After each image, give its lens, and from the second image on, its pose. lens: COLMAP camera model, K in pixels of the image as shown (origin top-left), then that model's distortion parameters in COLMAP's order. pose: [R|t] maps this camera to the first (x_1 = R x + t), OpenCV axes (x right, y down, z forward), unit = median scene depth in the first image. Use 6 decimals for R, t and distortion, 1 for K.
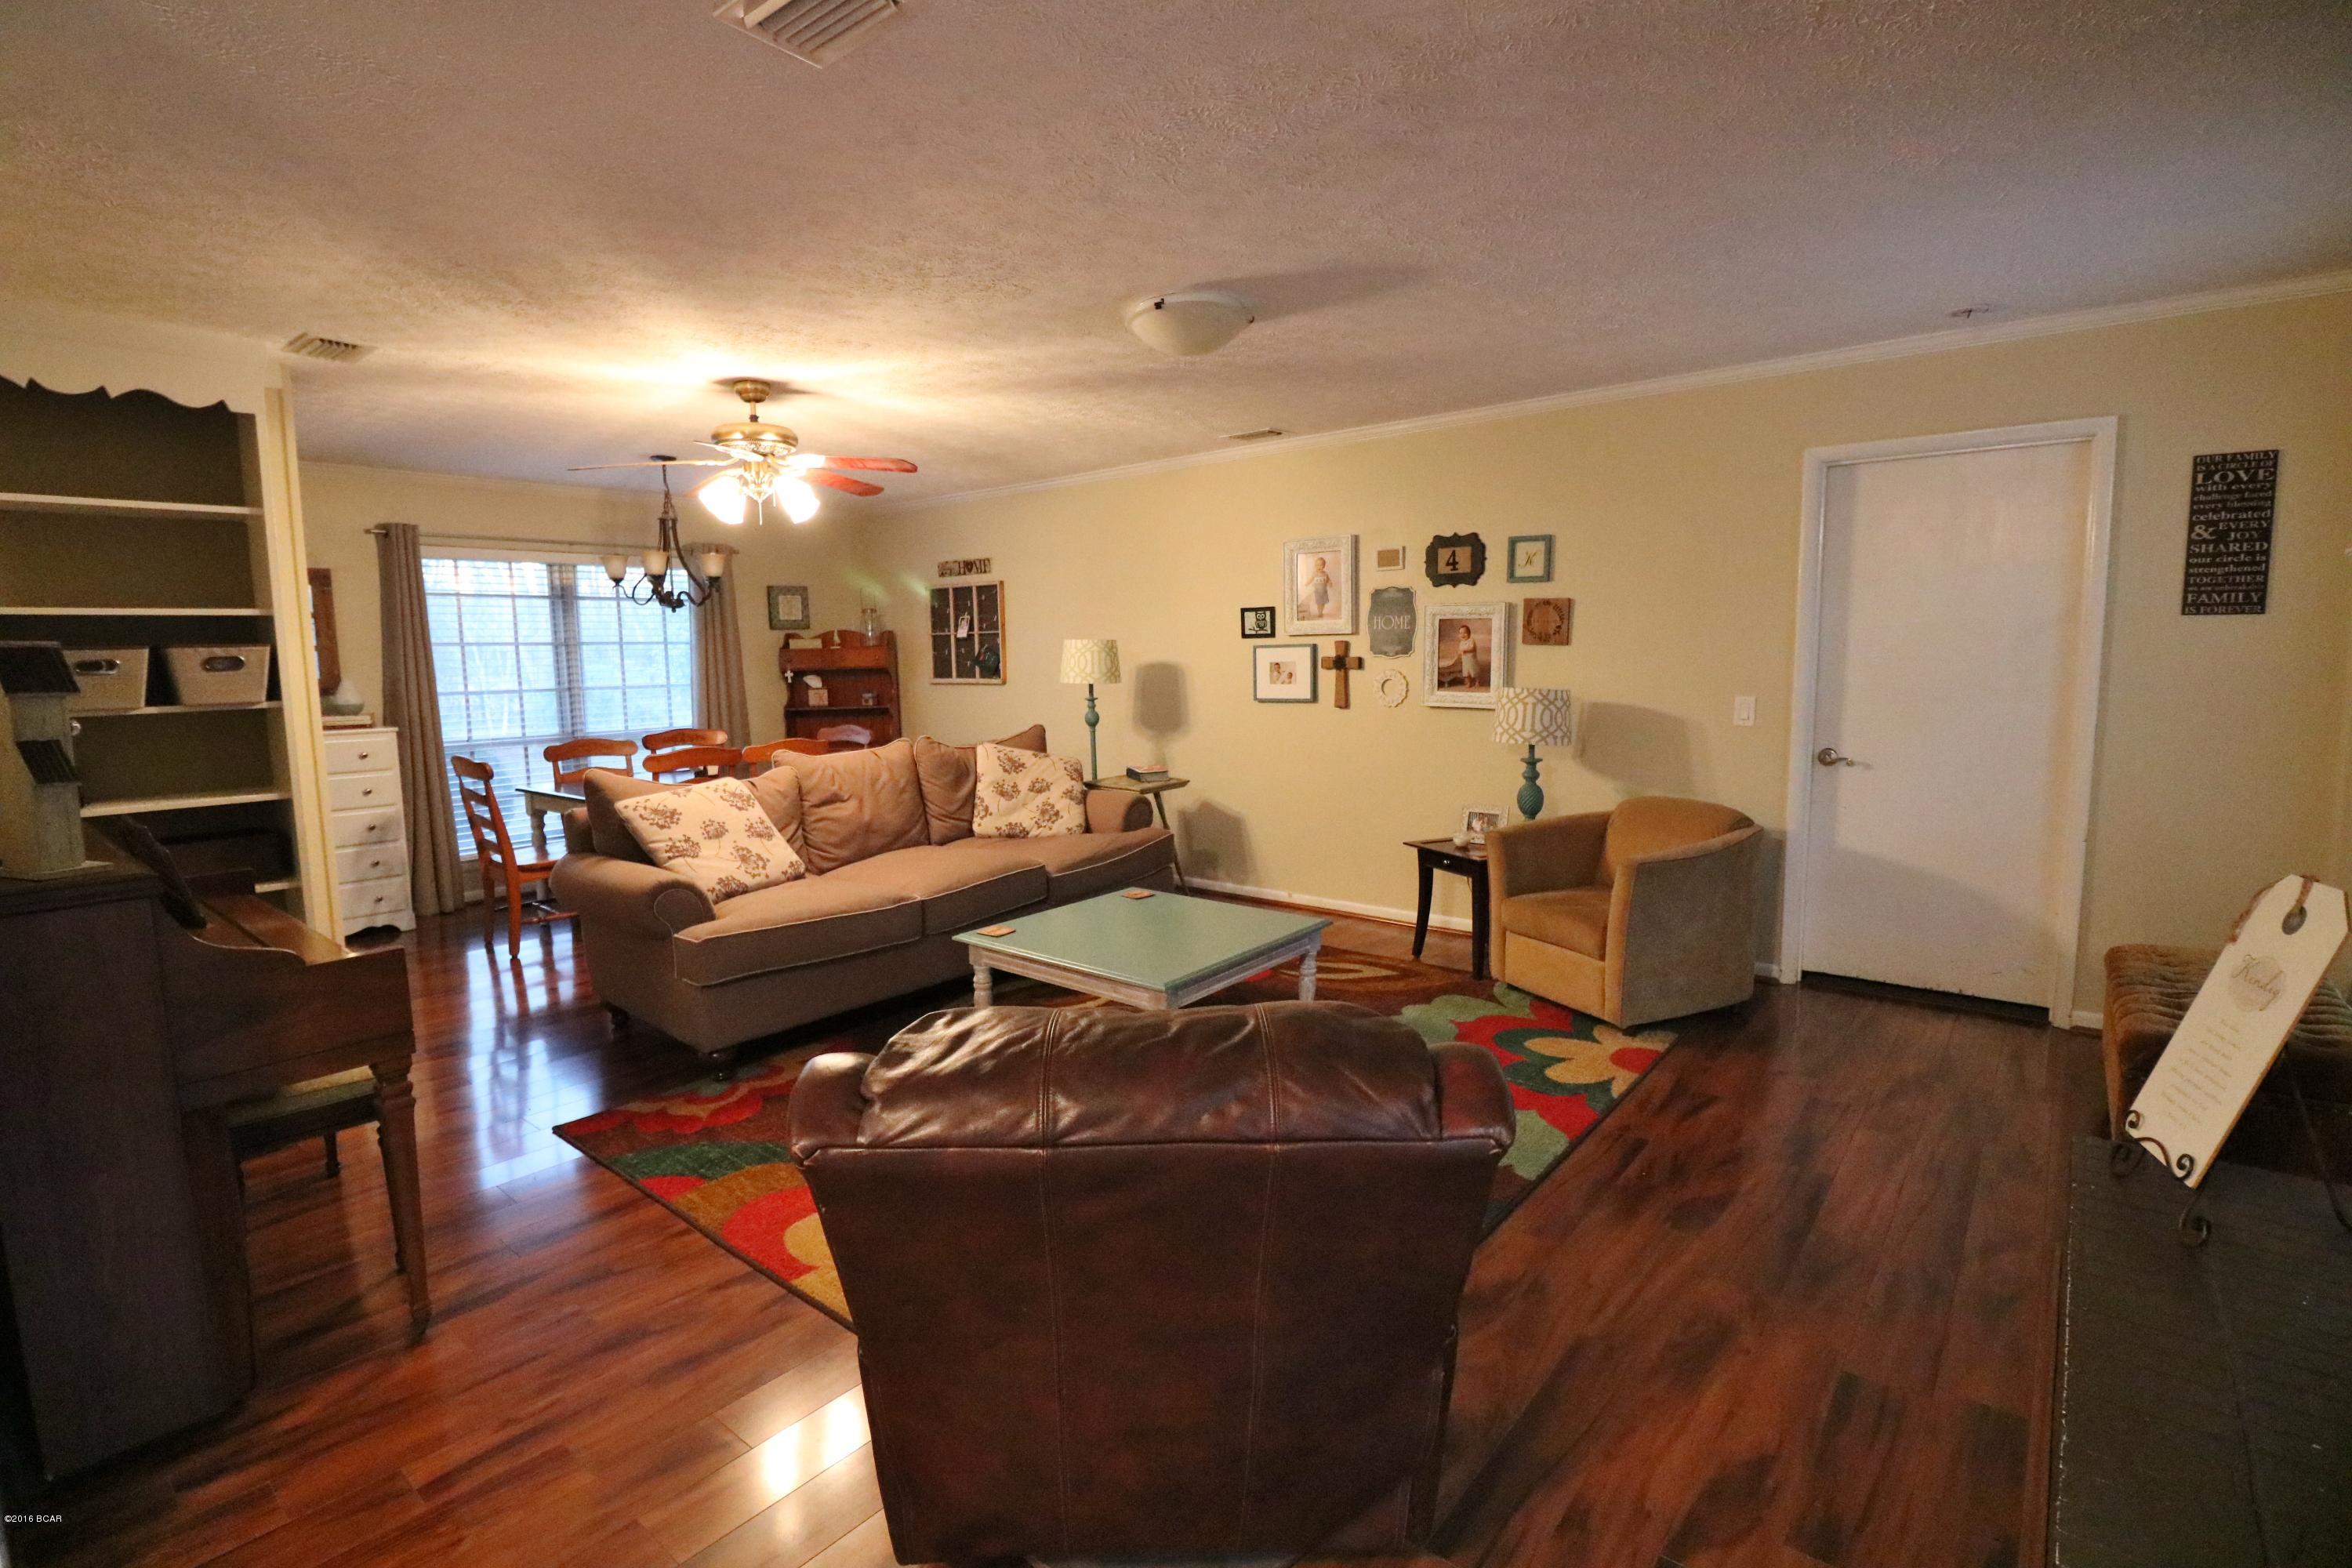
lens RADIAL K [[1092.7, 0, 1175.9], [0, 1092.7, 782.9], [0, 0, 1]] dist [-0.017492, -0.001546]
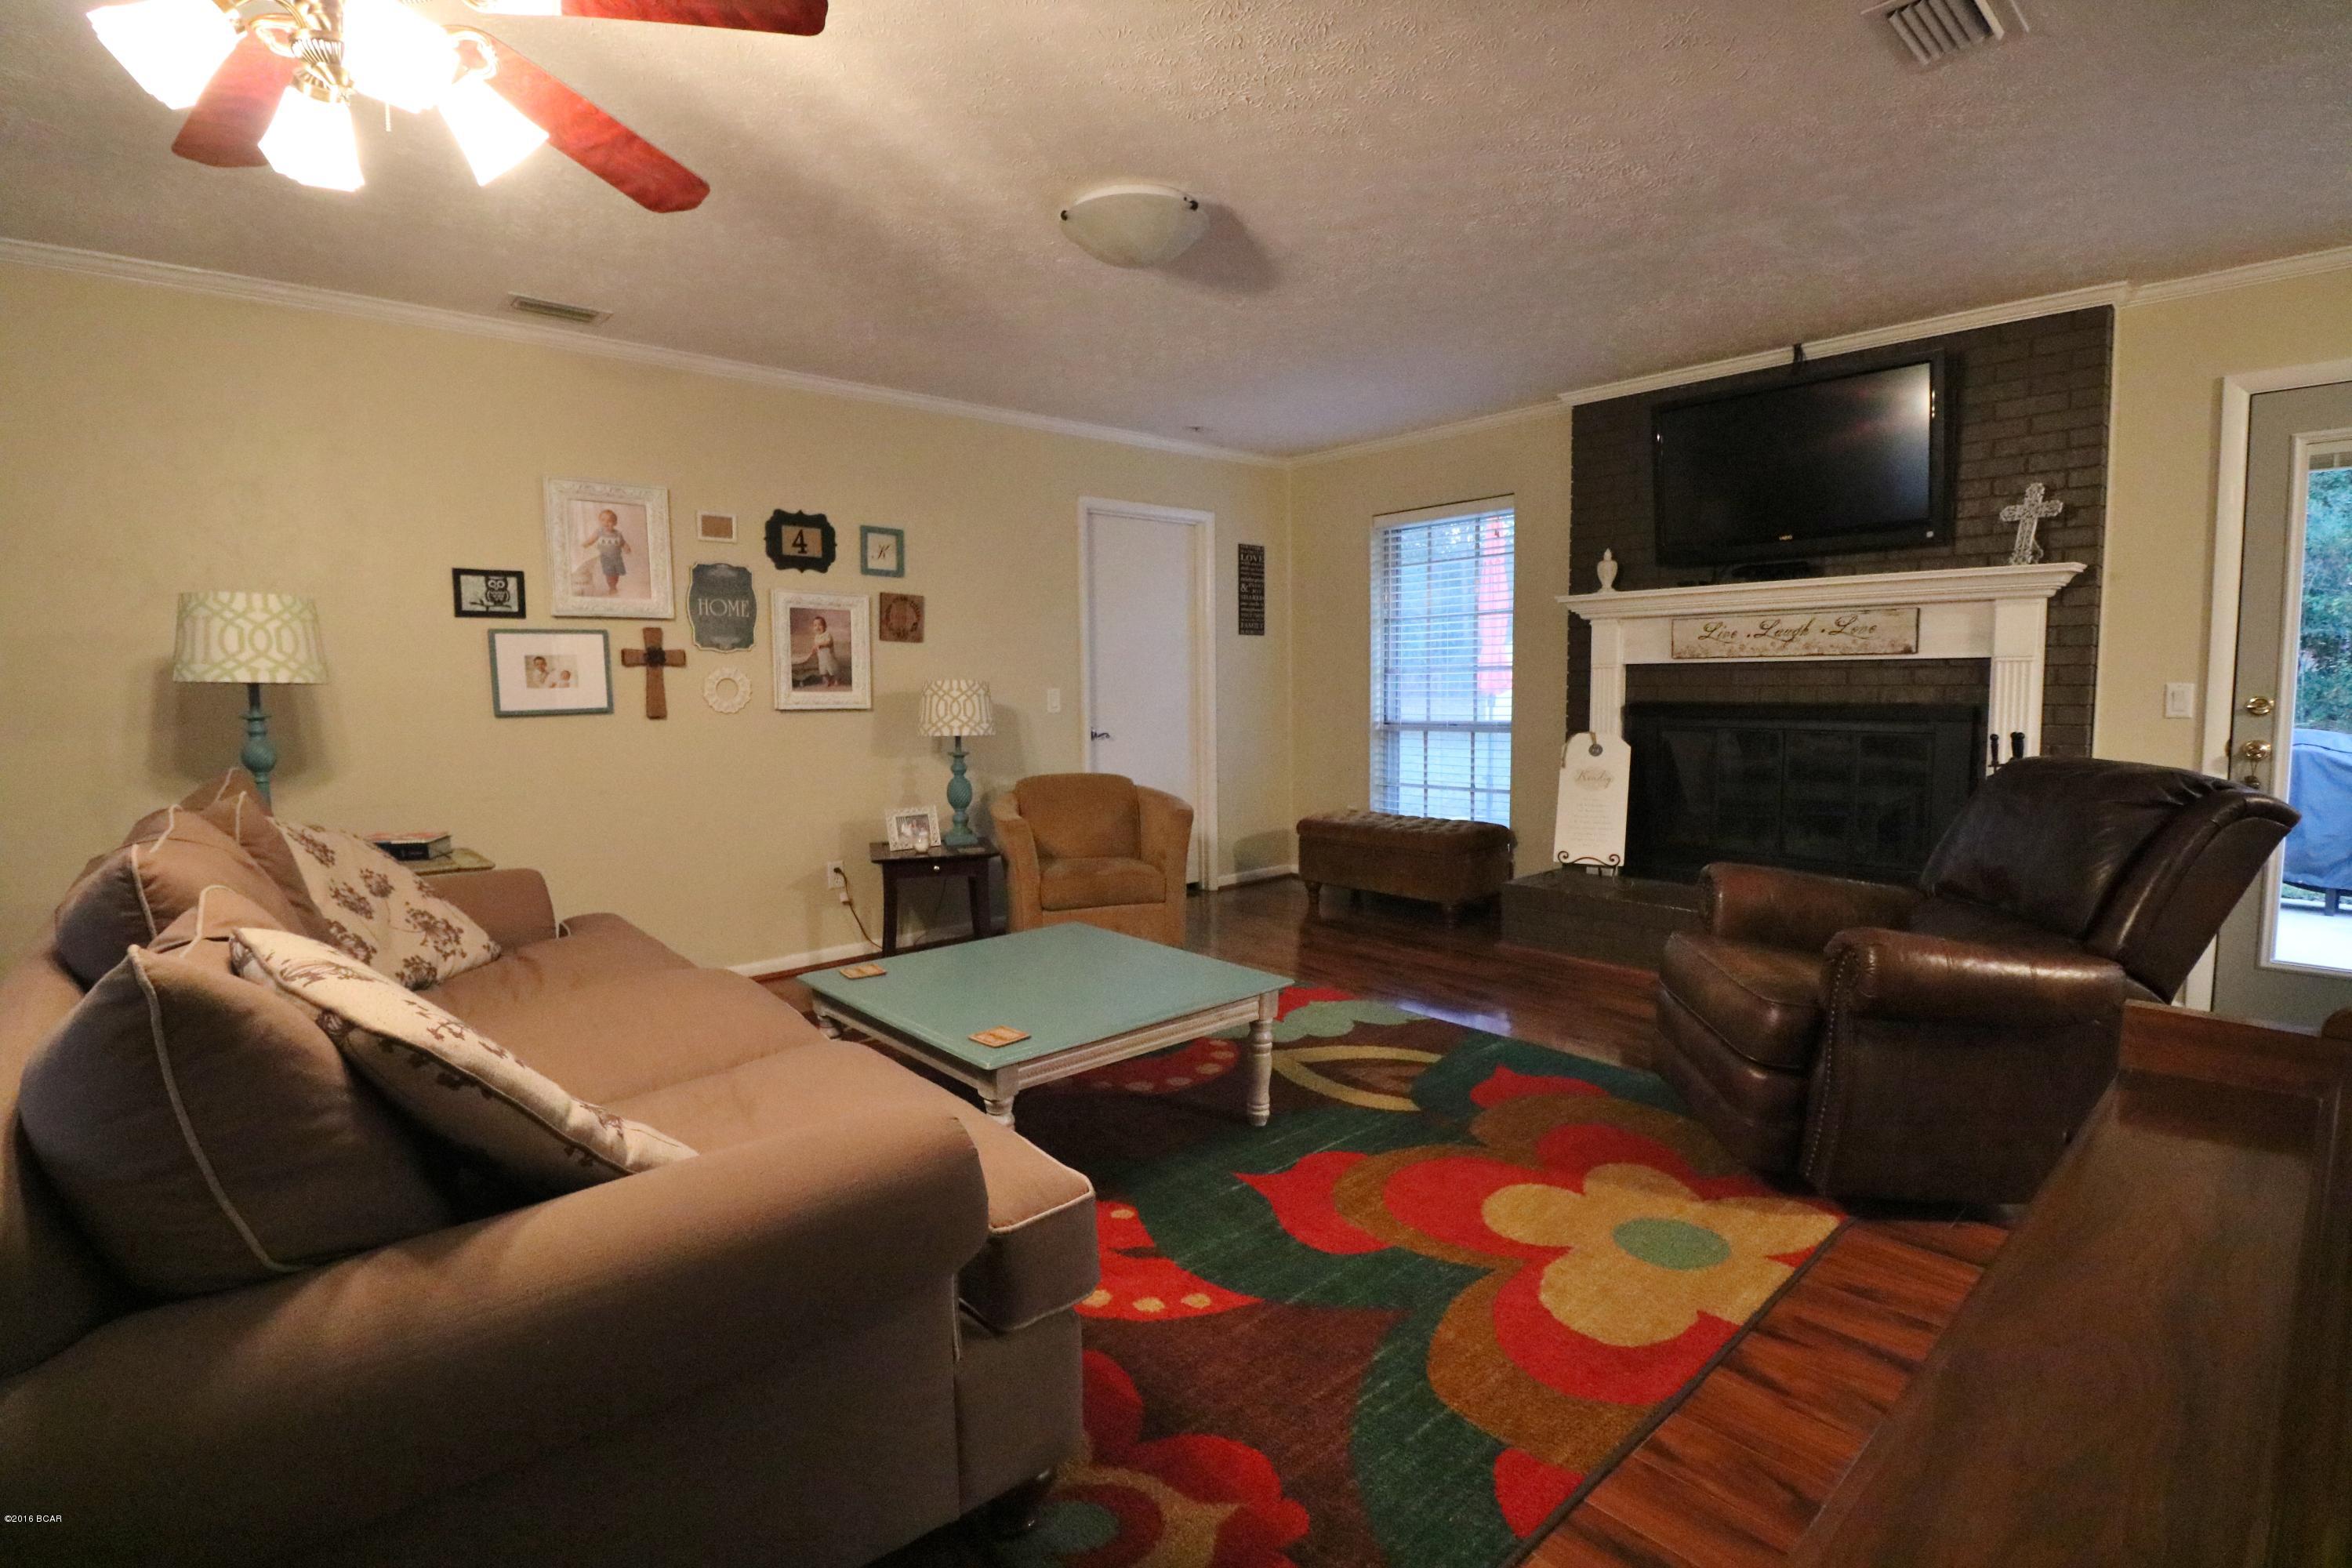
lens RADIAL K [[1092.7, 0, 1175.1], [0, 1092.7, 774.4], [0, 0, 1]] dist [-0.017492, -0.001546]
pose [[0.155222, -0.068818, 0.985480, -0.563574], [0.128771, 0.990469, 0.048884, -0.023333], [-0.979451, 0.119314, 0.162605, 0.579982]]
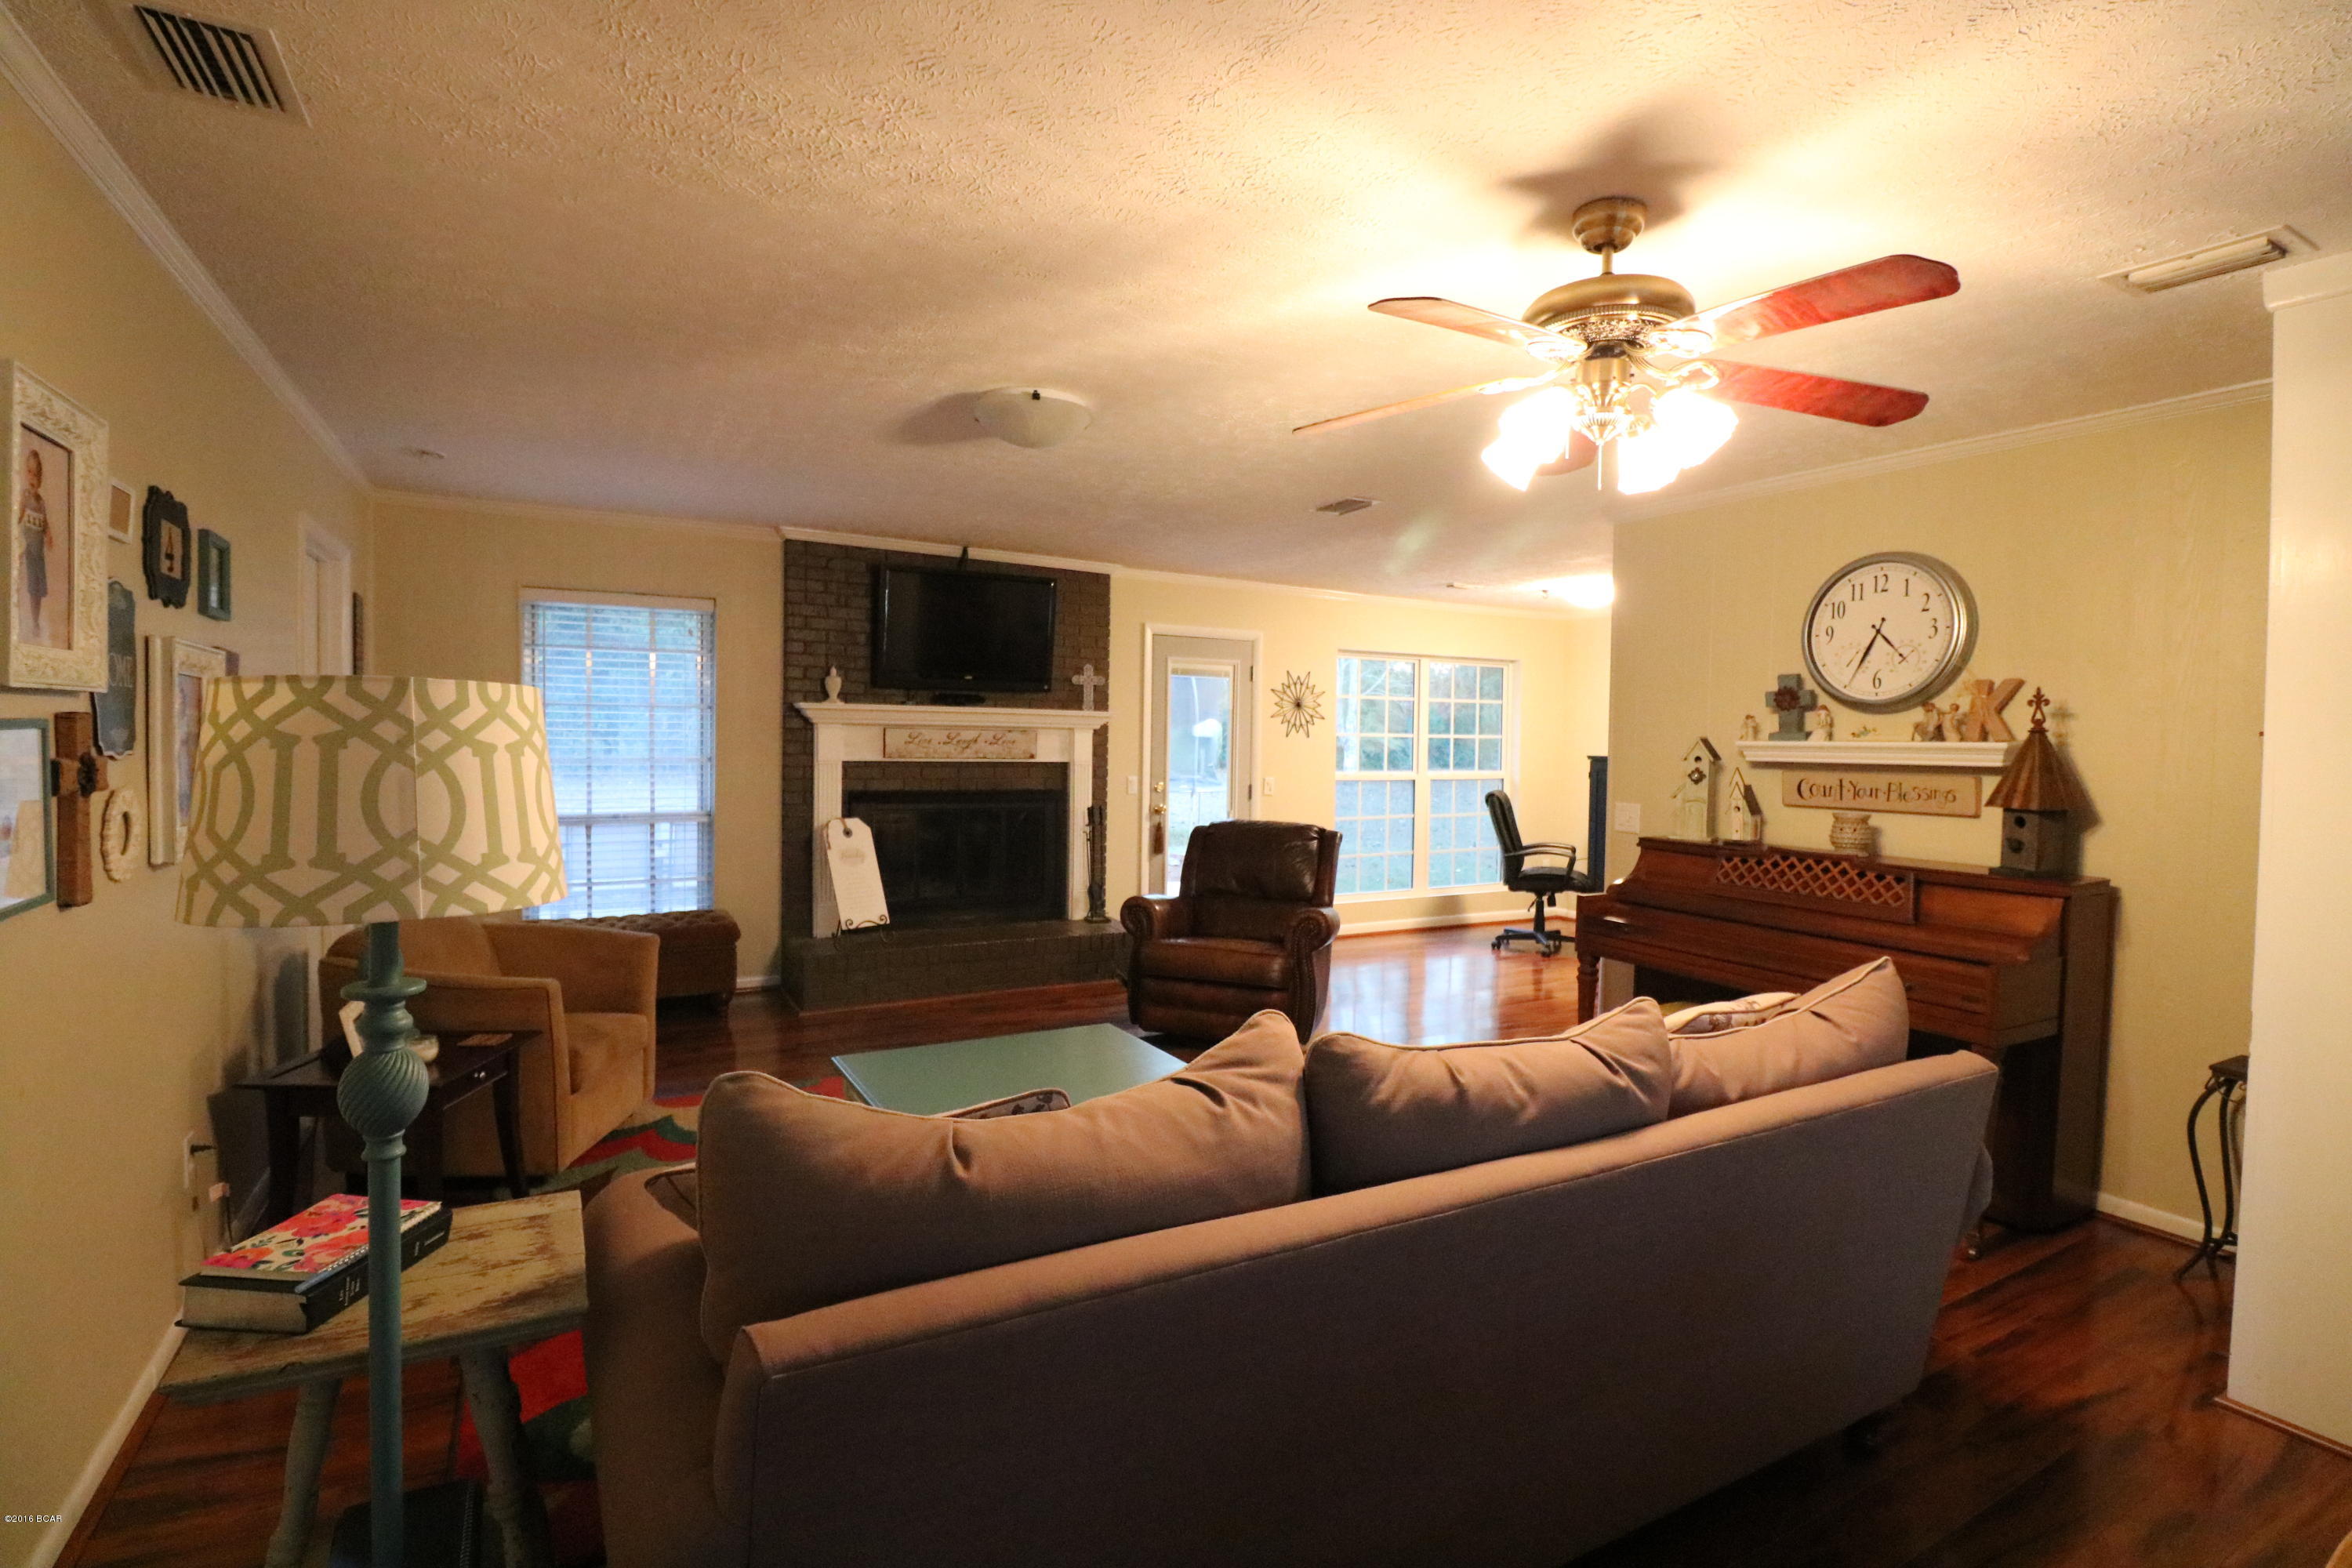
lens RADIAL K [[1092.7, 0, 1172.8], [0, 1092.7, 772.8], [0, 0, 1]] dist [-0.017492, -0.001546]
pose [[-0.935256, -0.010999, 0.353802, -0.312792], [0.041623, 0.989166, 0.140778, -0.153468], [-0.351518, 0.146390, -0.924665, 1.267197]]
